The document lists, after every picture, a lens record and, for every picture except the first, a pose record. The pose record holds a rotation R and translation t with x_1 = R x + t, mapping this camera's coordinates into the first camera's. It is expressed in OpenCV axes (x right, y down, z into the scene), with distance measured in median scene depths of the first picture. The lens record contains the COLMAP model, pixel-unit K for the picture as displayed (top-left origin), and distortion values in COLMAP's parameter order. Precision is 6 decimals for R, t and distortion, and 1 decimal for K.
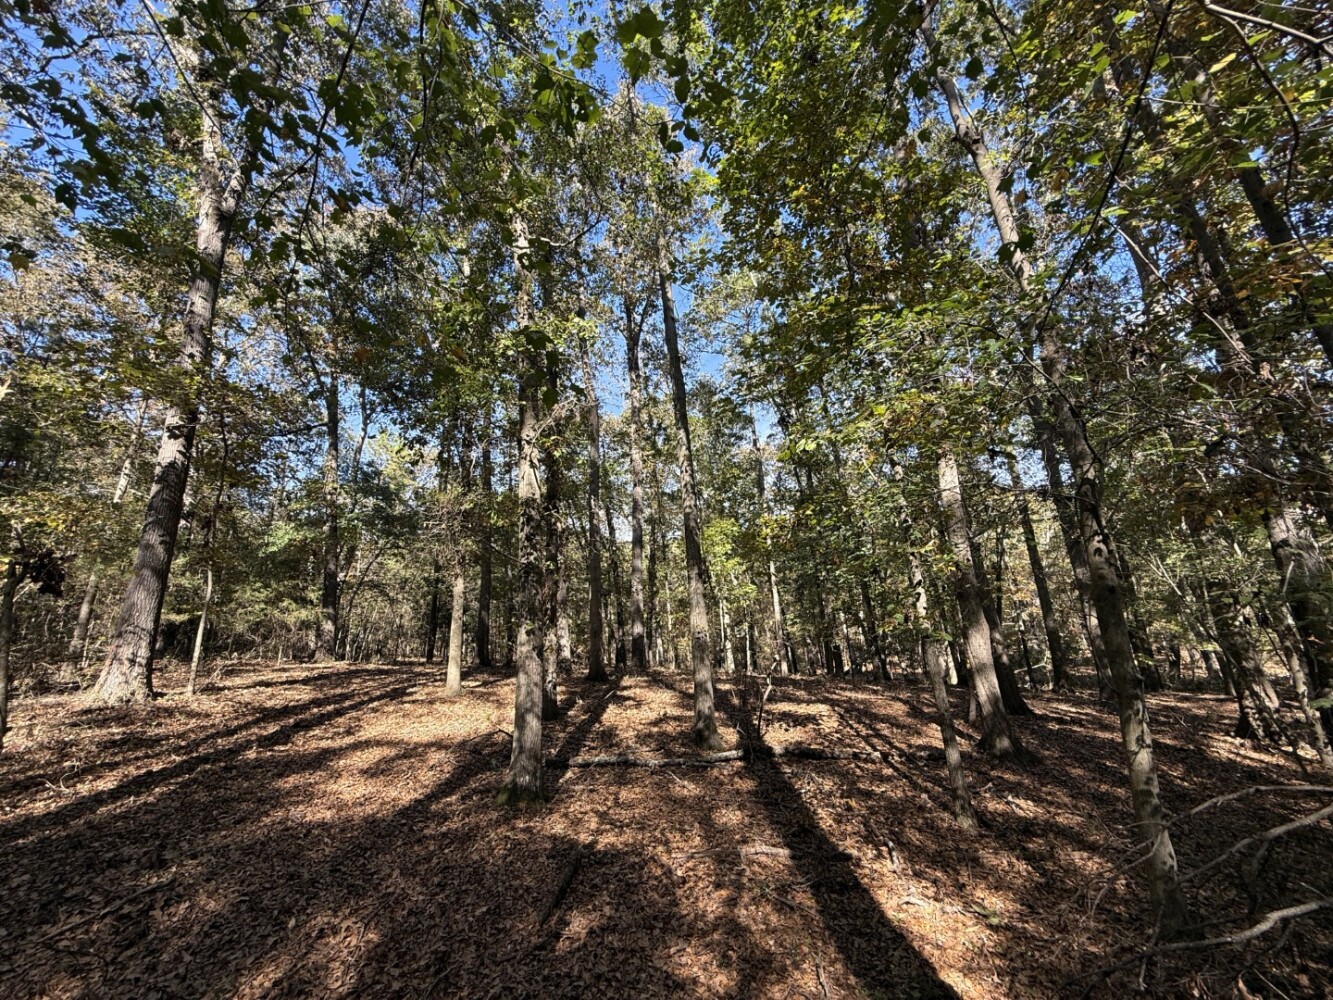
lens RADIAL K [[537.5, 0, 666.5], [0, 537.5, 500.0], [0, 0, 1]] dist [0.001282, 0.000517]
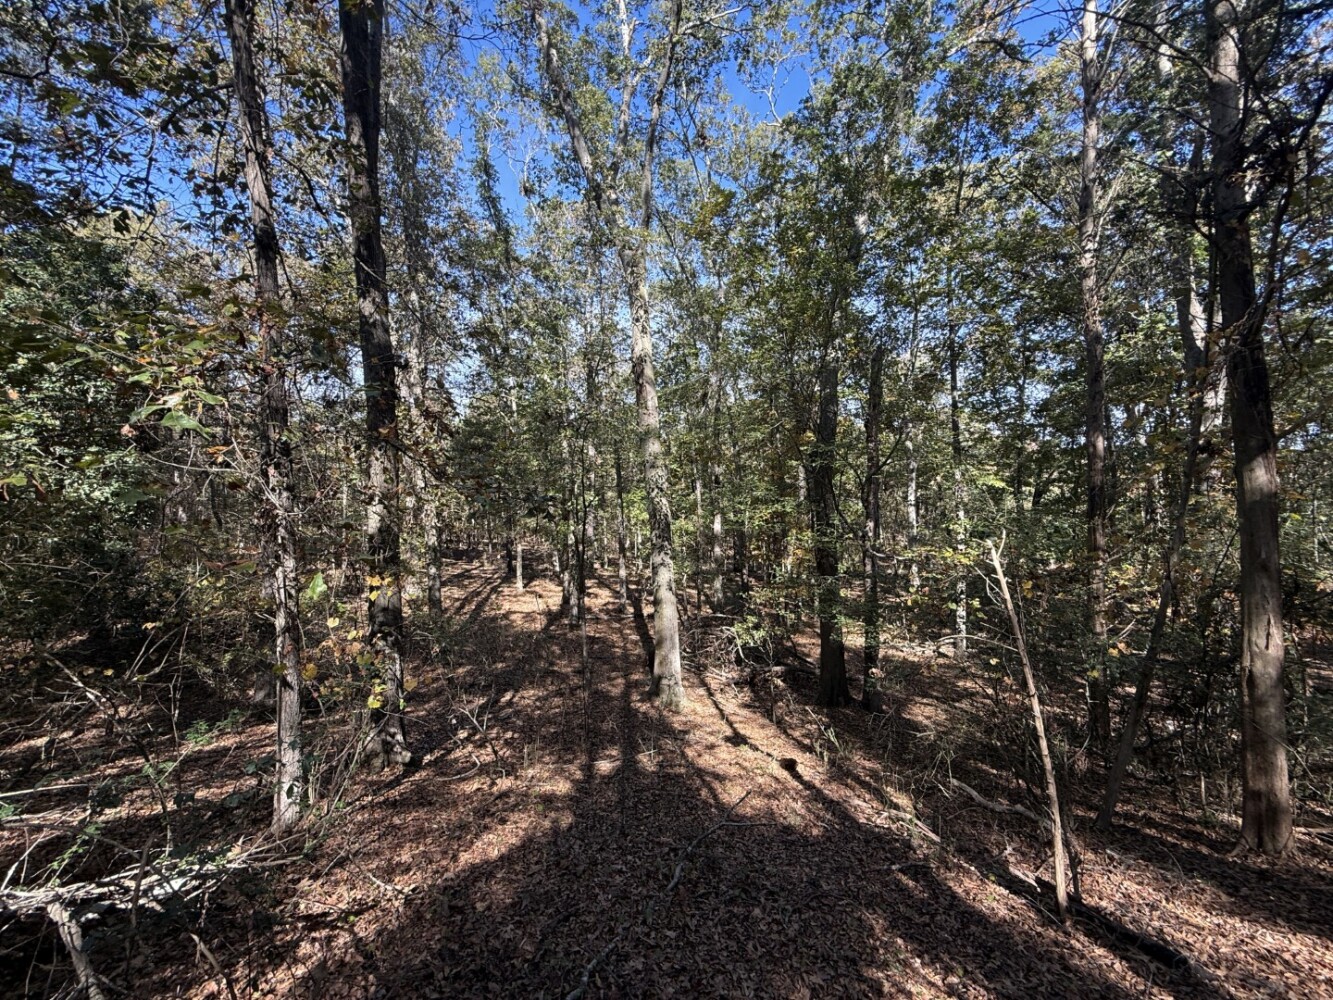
lens RADIAL K [[537.5, 0, 666.5], [0, 537.5, 500.0], [0, 0, 1]] dist [0.001282, 0.000517]
pose [[0.989961, 0.038235, 0.136071, -0.109501], [-0.069274, 0.970410, 0.231314, -0.819464], [-0.123200, -0.238418, 0.963316, -1.672244]]
